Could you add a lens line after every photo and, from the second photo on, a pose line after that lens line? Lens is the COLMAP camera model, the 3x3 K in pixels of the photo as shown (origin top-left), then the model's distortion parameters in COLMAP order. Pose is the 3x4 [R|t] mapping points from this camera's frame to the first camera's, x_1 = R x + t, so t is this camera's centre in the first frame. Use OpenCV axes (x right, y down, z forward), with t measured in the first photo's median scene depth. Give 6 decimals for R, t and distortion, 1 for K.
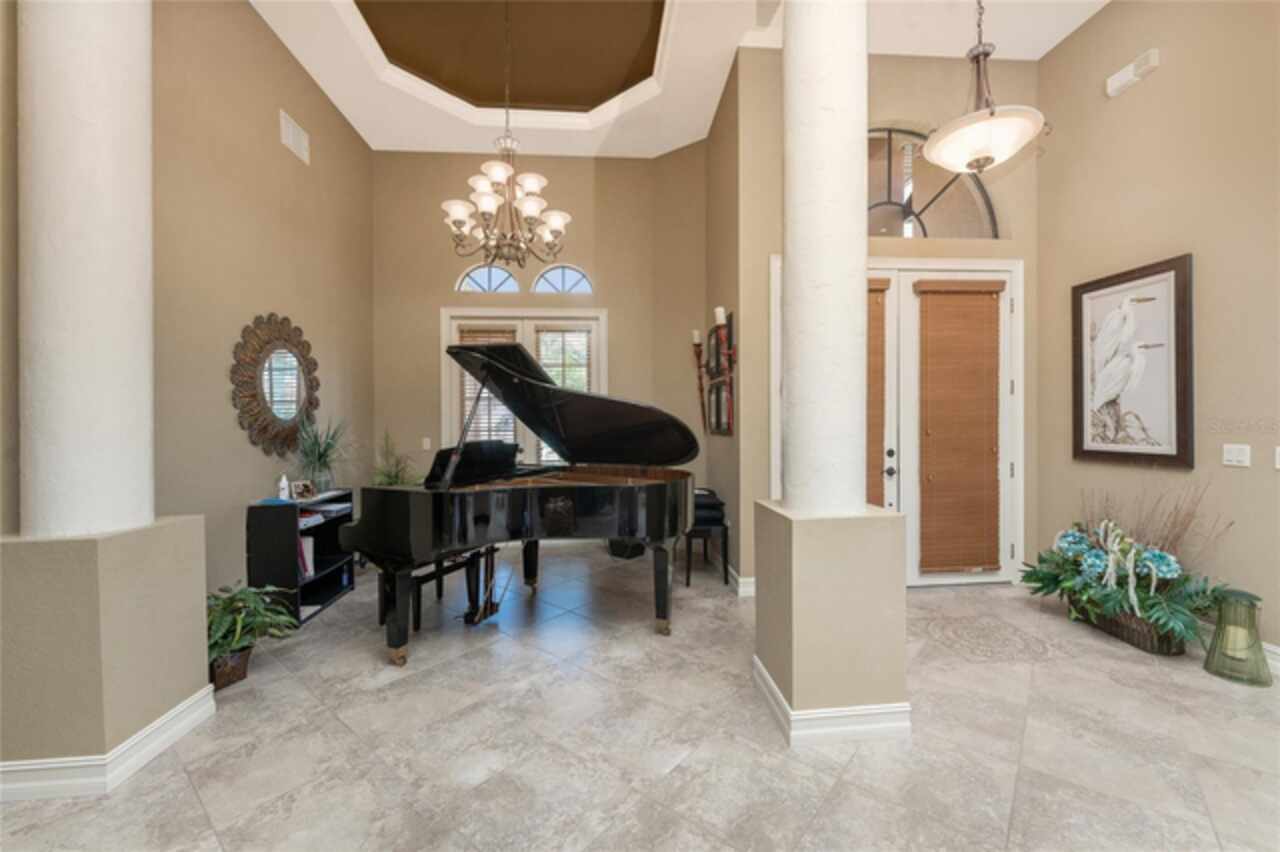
lens RADIAL K [[517.6, 0, 657.2], [0, 517.6, 422.2], [0, 0, 1]] dist [0.001193, -0.000318]
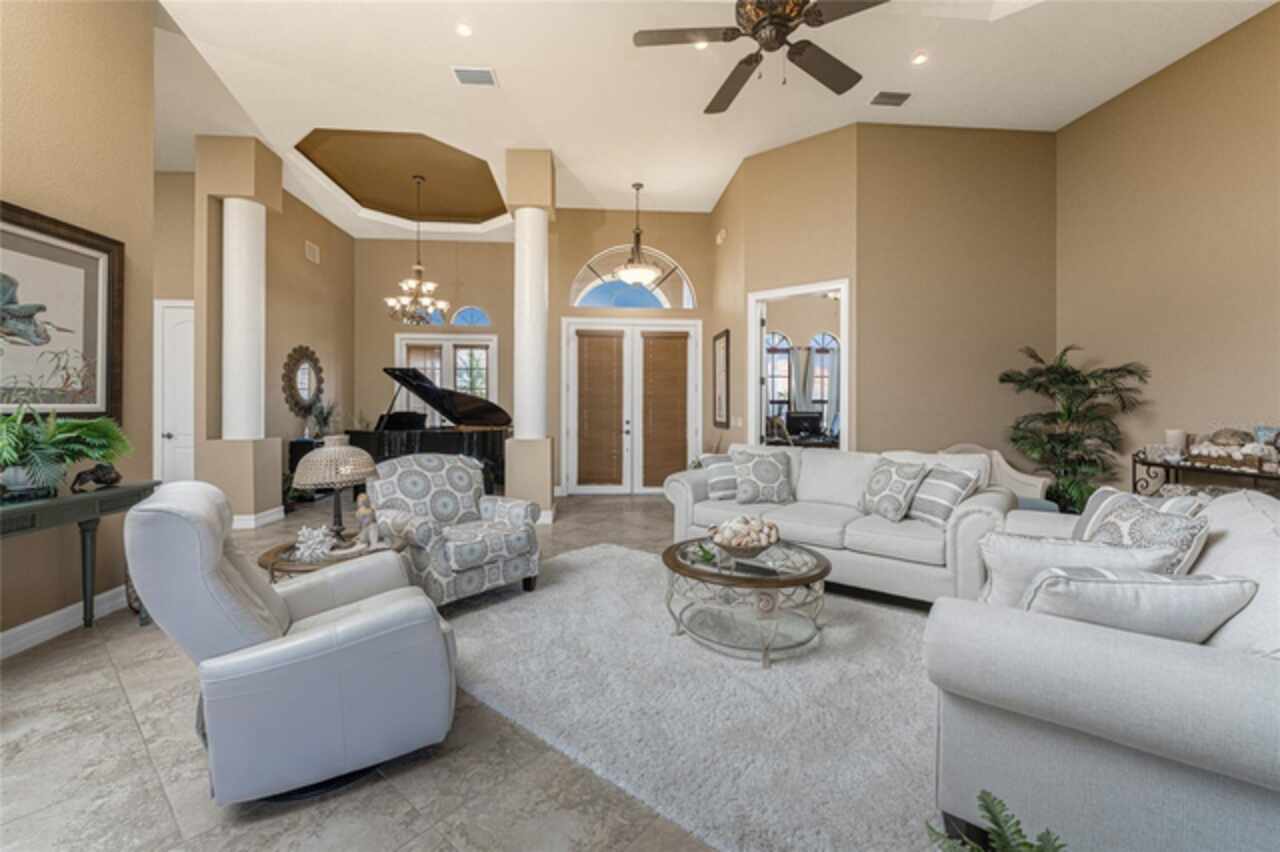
lens RADIAL K [[517.6, 0, 647.1], [0, 517.6, 409.0], [0, 0, 1]] dist [0.001193, -0.000318]
pose [[0.999898, 0.014274, 0.001005, 0.586534], [-0.014278, 0.999891, 0.003707, 0.005166], [-0.000952, -0.003721, 0.999993, -0.991589]]
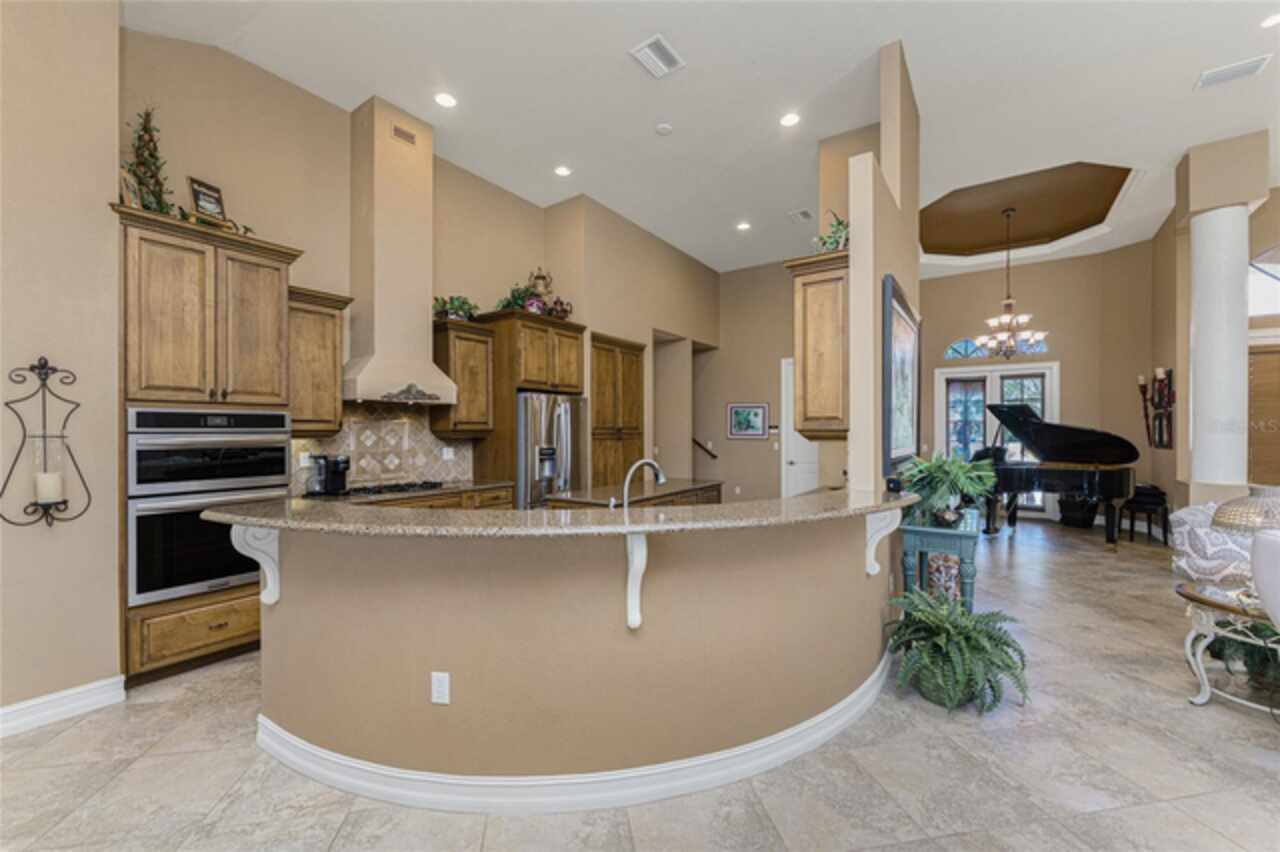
lens RADIAL K [[517.6, 0, 649.0], [0, 517.6, 426.4], [0, 0, 1]] dist [0.001193, -0.000318]
pose [[0.763555, 0.006065, -0.645714, -0.054318], [-0.012537, 0.999907, -0.005433, -0.015428], [0.645621, 0.012244, 0.763560, -1.368200]]
